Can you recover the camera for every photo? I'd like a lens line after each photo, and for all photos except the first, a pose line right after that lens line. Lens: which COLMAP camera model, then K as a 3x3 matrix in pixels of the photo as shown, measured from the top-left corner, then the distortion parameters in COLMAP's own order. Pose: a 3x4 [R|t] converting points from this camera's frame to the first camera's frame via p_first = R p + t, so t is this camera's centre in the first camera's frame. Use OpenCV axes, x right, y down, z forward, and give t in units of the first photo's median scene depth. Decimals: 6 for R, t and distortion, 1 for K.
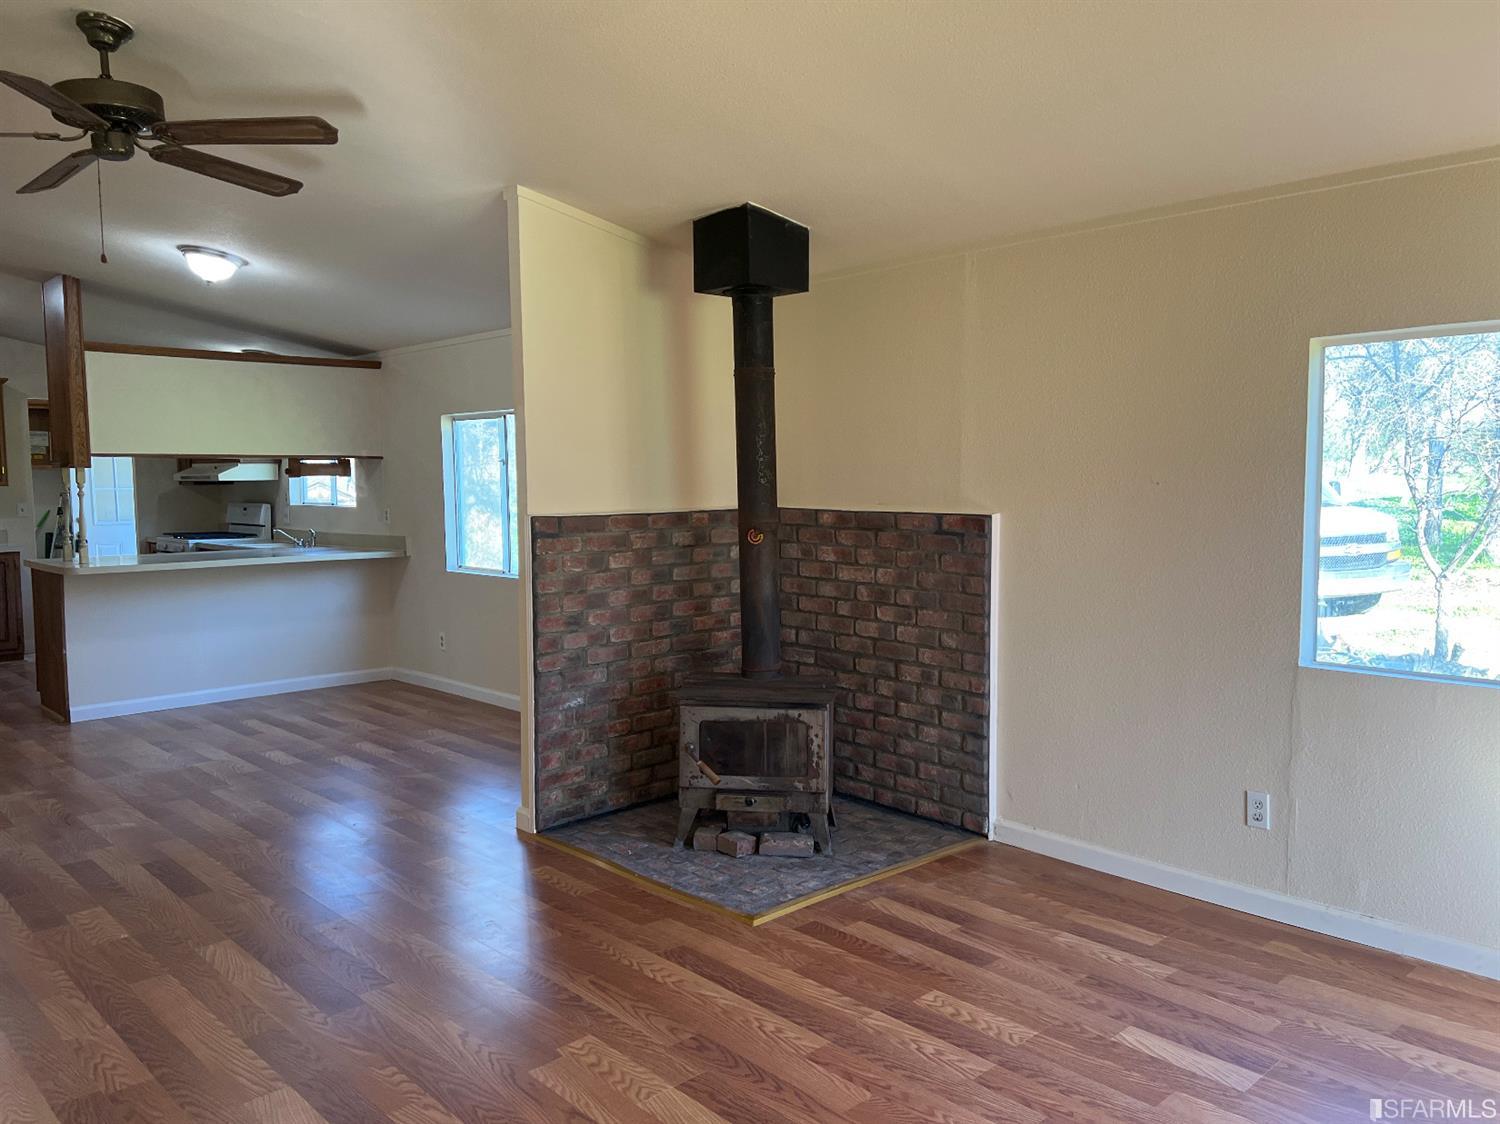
lens RADIAL K [[1119.5, 0, 761.0], [0, 1119.5, 568.0], [0, 0, 1]] dist [0.030702, -0.033874]
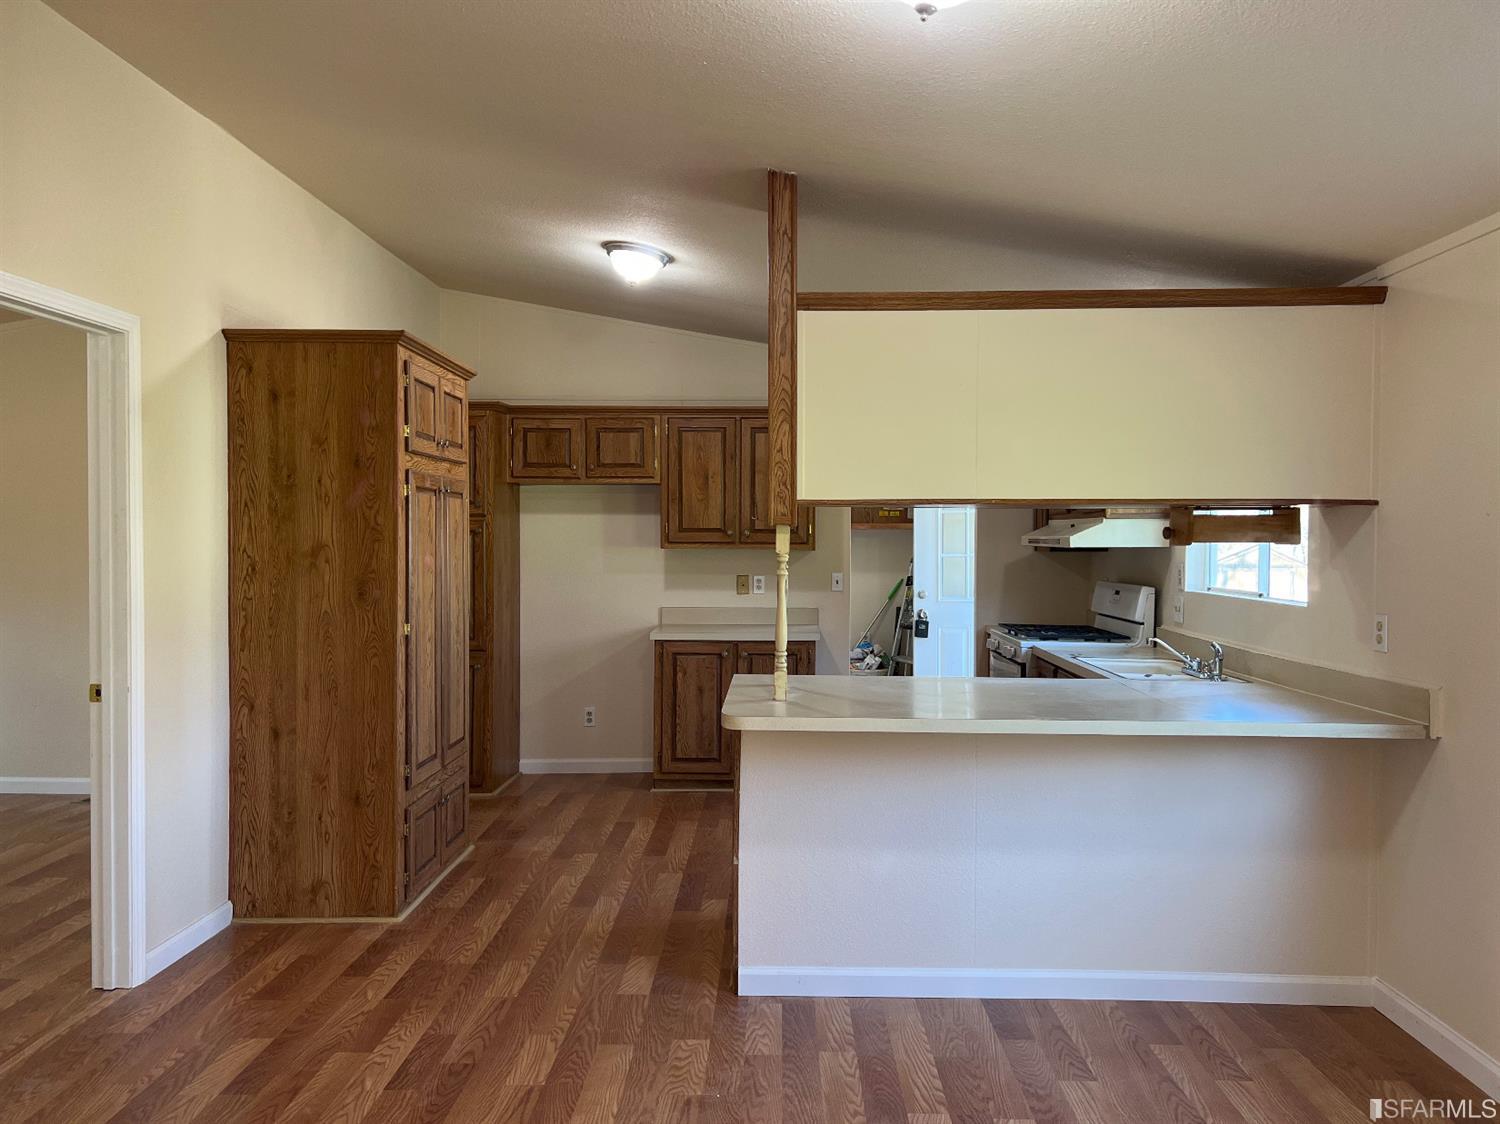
lens RADIAL K [[1119.5, 0, 758.3], [0, 1119.5, 562.8], [0, 0, 1]] dist [0.030702, -0.033874]
pose [[0.696101, 0.026305, -0.717461, -0.168240], [-0.064513, 0.997578, -0.026017, -0.042726], [0.715039, 0.064396, 0.696112, 0.464924]]
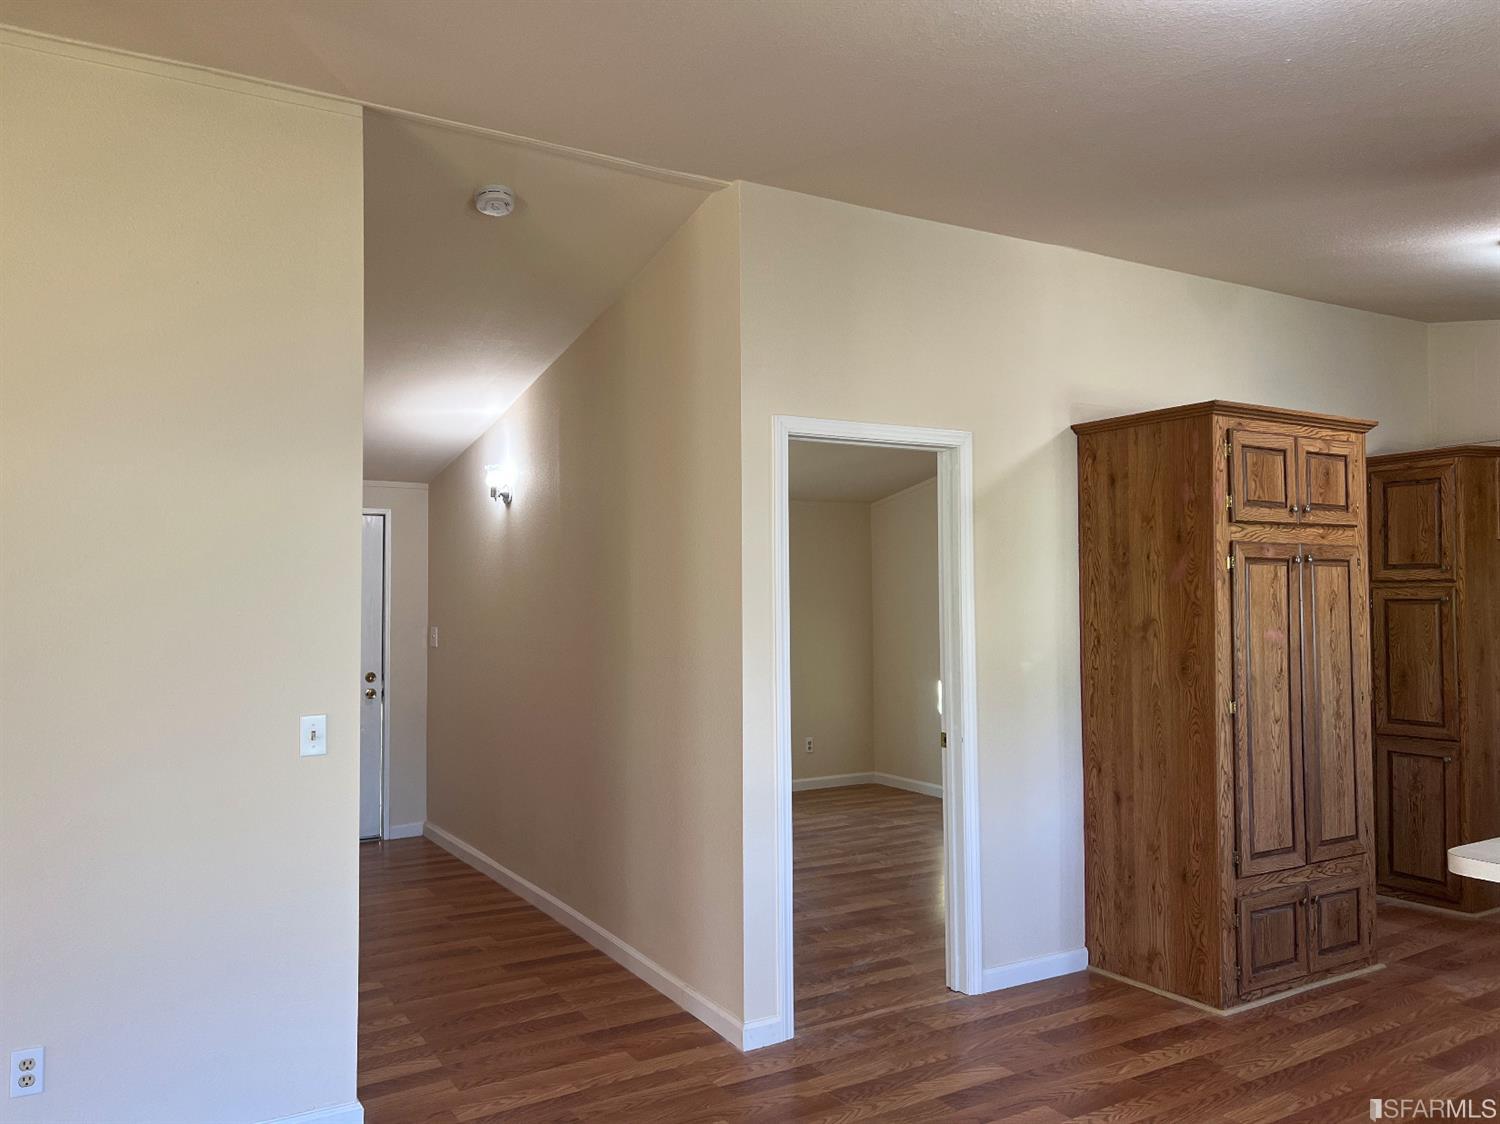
lens RADIAL K [[1119.5, 0, 755.7], [0, 1119.5, 564.2], [0, 0, 1]] dist [0.030702, -0.033874]
pose [[-0.238261, -0.021791, -0.970957, -0.123923], [-0.064713, 0.997883, -0.006516, -0.059344], [0.969043, 0.061281, -0.239167, 0.603813]]
